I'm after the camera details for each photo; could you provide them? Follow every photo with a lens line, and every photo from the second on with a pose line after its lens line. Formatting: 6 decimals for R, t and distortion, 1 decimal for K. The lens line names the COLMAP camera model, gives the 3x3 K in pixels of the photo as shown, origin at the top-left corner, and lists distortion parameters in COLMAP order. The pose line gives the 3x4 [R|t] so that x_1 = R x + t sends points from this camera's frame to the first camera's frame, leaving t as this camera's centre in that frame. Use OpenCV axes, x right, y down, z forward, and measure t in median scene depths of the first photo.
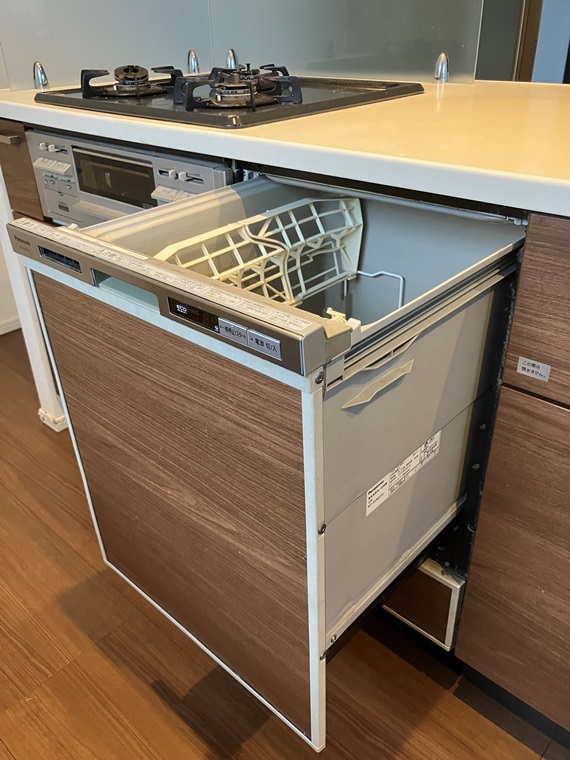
lens RADIAL K [[629.1, 0, 286.2], [0, 629.1, 378.5], [0, 0, 1]] dist [-0.009231, -0.006761]
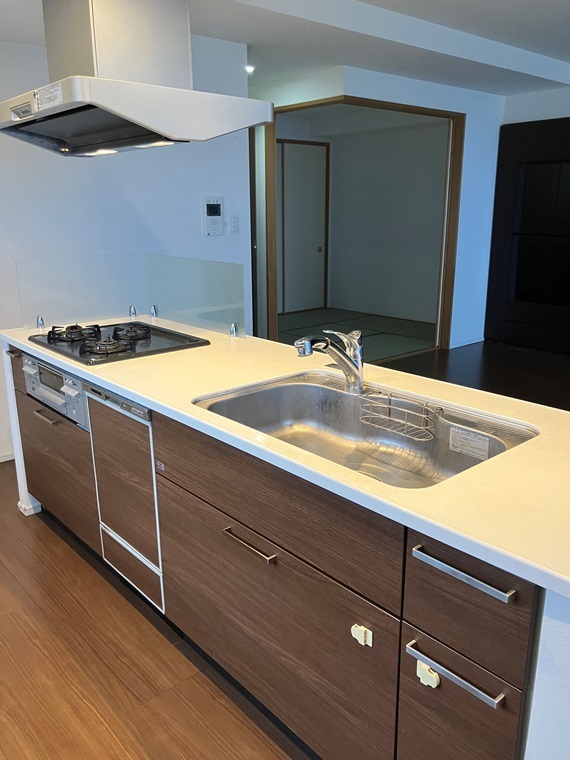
lens RADIAL K [[629.1, 0, 283.2], [0, 629.1, 381.0], [0, 0, 1]] dist [-0.009231, -0.006761]
pose [[0.994134, 0.052050, -0.094804, 0.648890], [-0.074236, 0.965870, -0.248162, 0.147247], [0.078651, 0.253744, 0.964068, -0.914696]]
